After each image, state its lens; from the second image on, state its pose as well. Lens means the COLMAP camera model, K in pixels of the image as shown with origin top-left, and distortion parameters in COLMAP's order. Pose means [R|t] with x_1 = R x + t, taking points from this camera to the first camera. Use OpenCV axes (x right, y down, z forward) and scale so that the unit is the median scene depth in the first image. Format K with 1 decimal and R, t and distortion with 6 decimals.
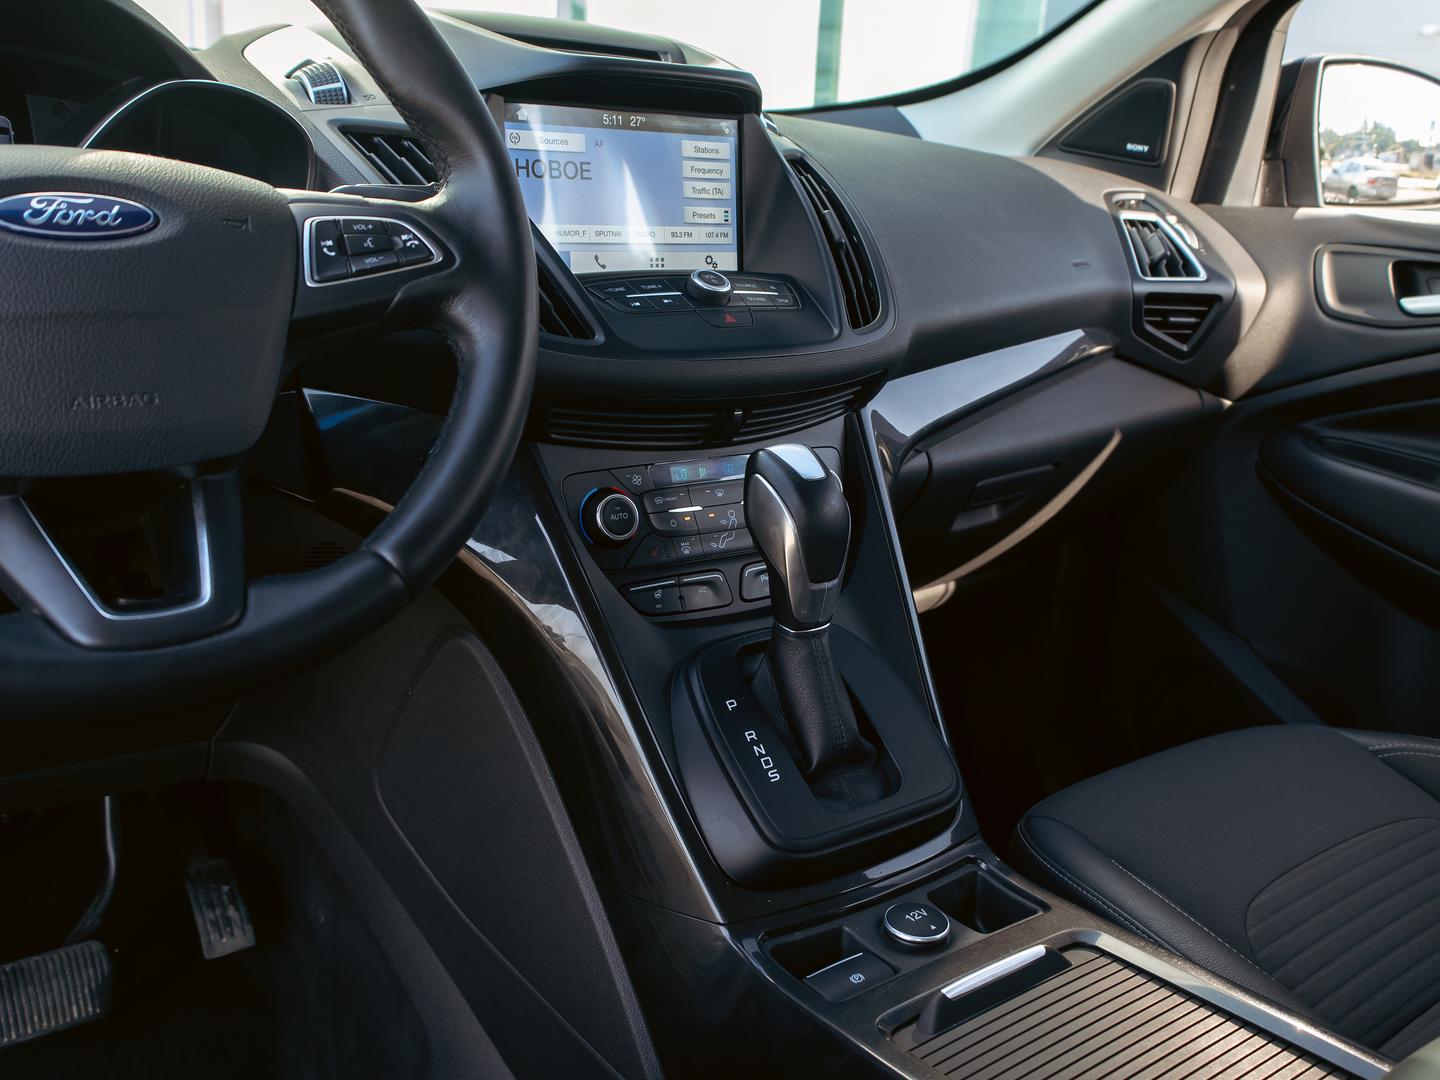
lens RADIAL K [[1531.2, 0, 720.0], [0, 1531.2, 540.0], [0, 0, 1]] dist [0.005317, 0.016954]
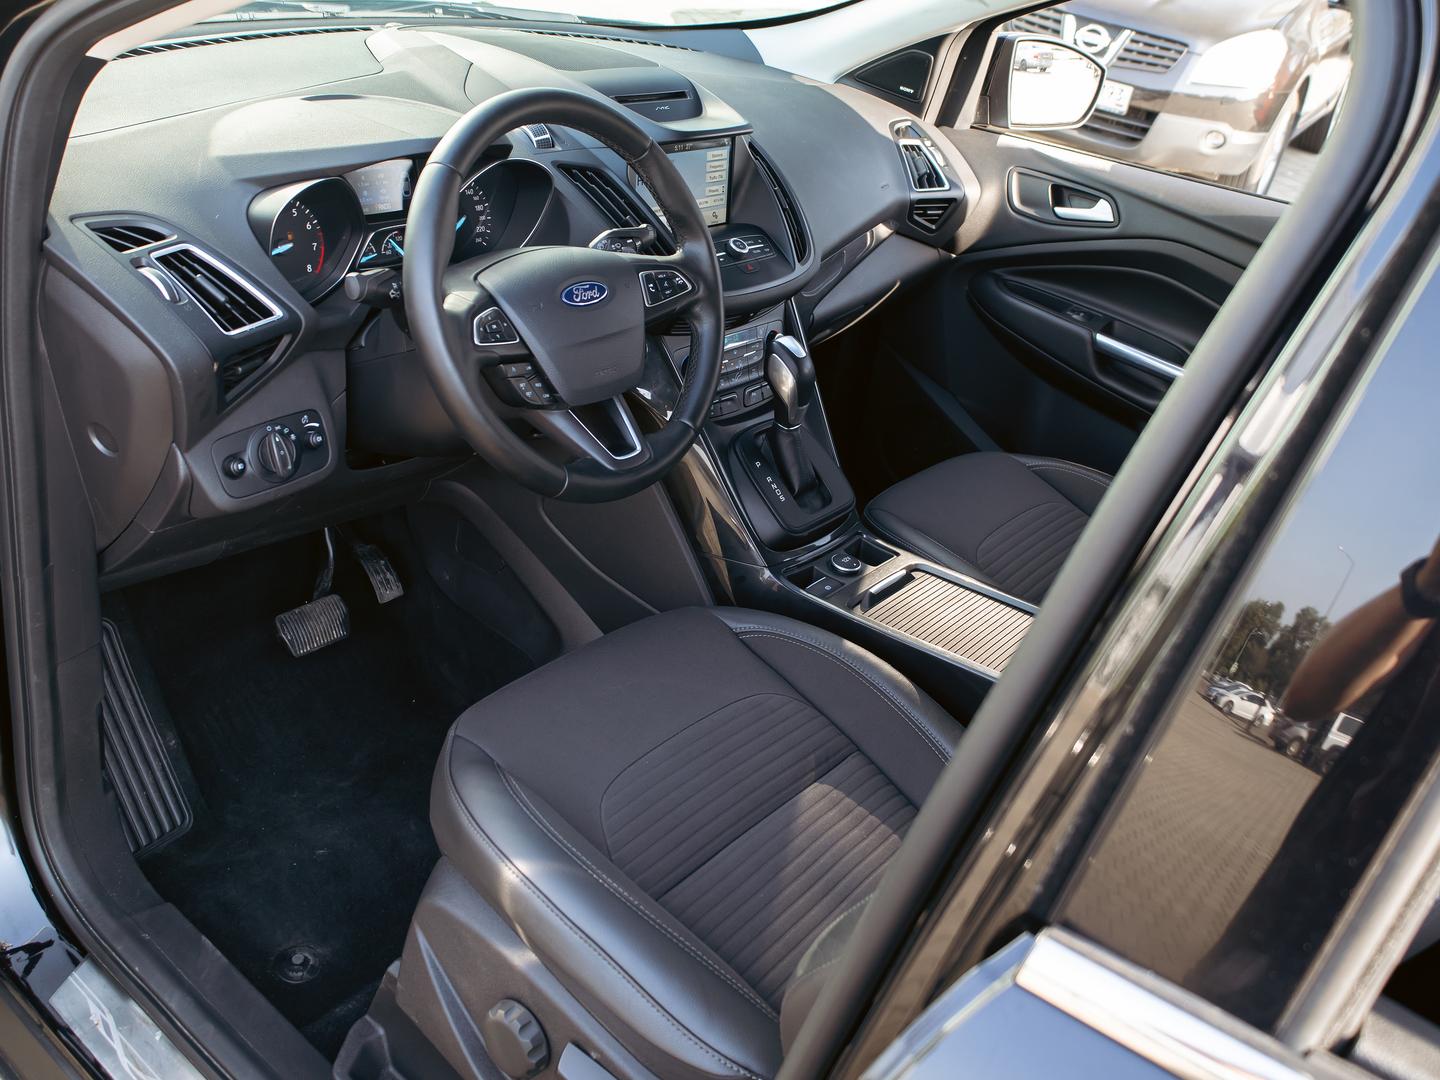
lens RADIAL K [[1531.2, 0, 720.0], [0, 1531.2, 540.0], [0, 0, 1]] dist [0.005317, 0.016954]
pose [[0.969939, -0.036298, 0.240626, -0.461040], [-0.017303, 0.976023, 0.216978, -0.204293], [-0.242733, -0.214619, 0.946055, -0.820548]]
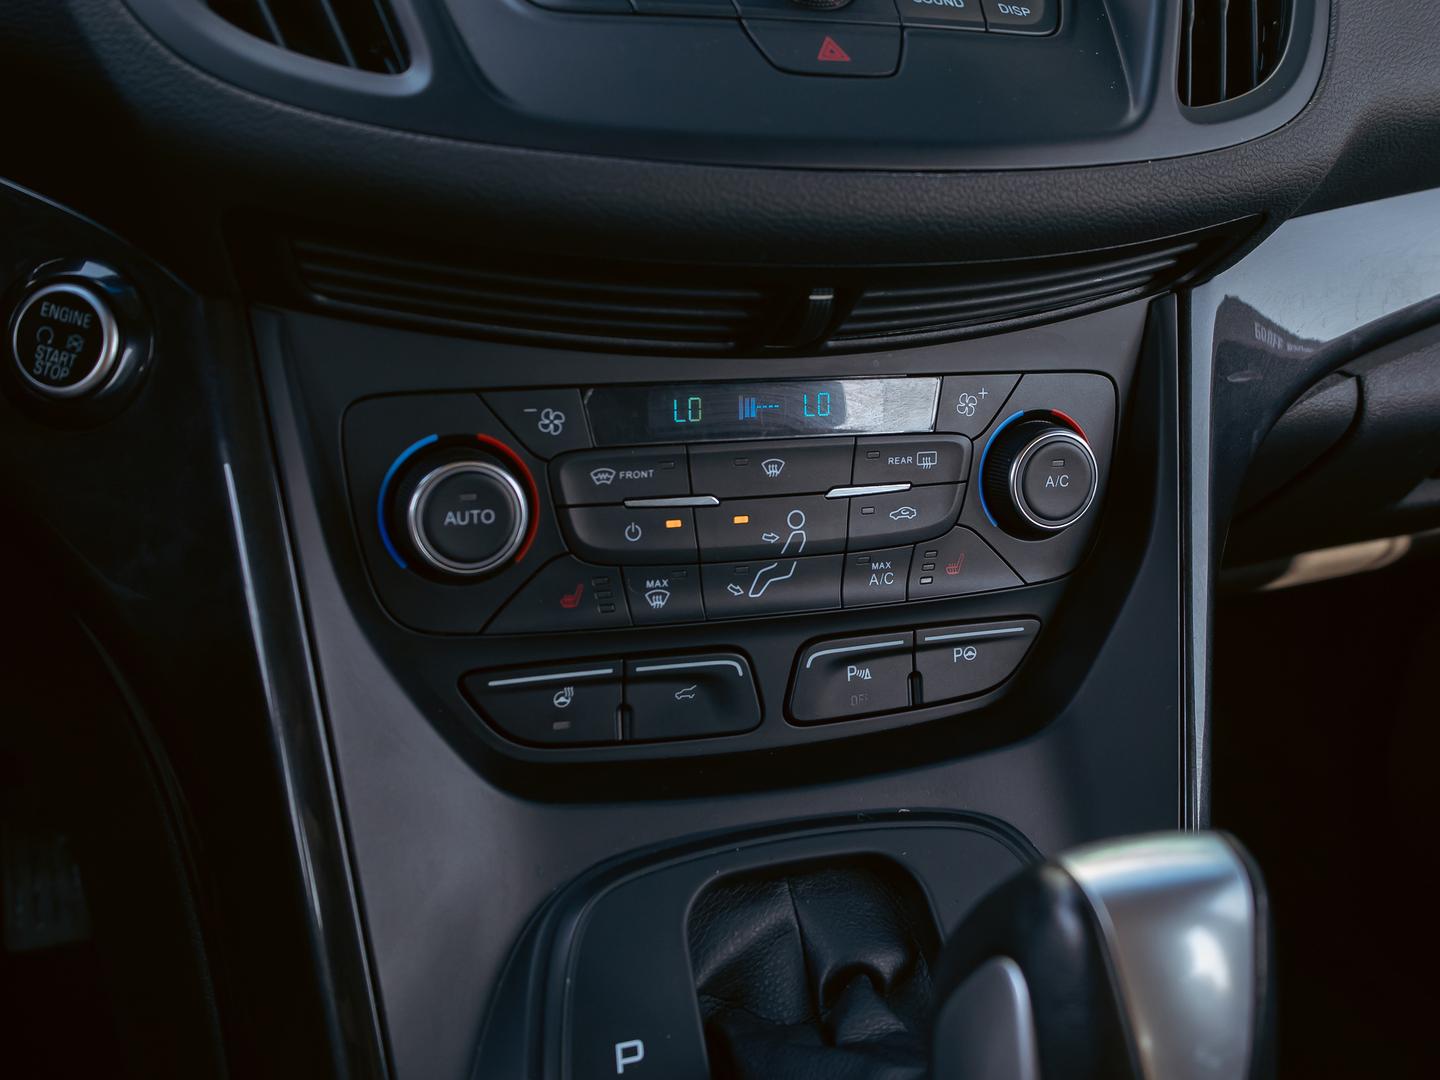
lens RADIAL K [[1531.2, 0, 720.0], [0, 1531.2, 540.0], [0, 0, 1]] dist [0.005317, 0.016954]
pose [[0.945544, 0.186030, -0.267095, 0.094546], [-0.128201, 0.967099, 0.219734, -0.094592], [0.299185, -0.173526, 0.938284, 0.555972]]
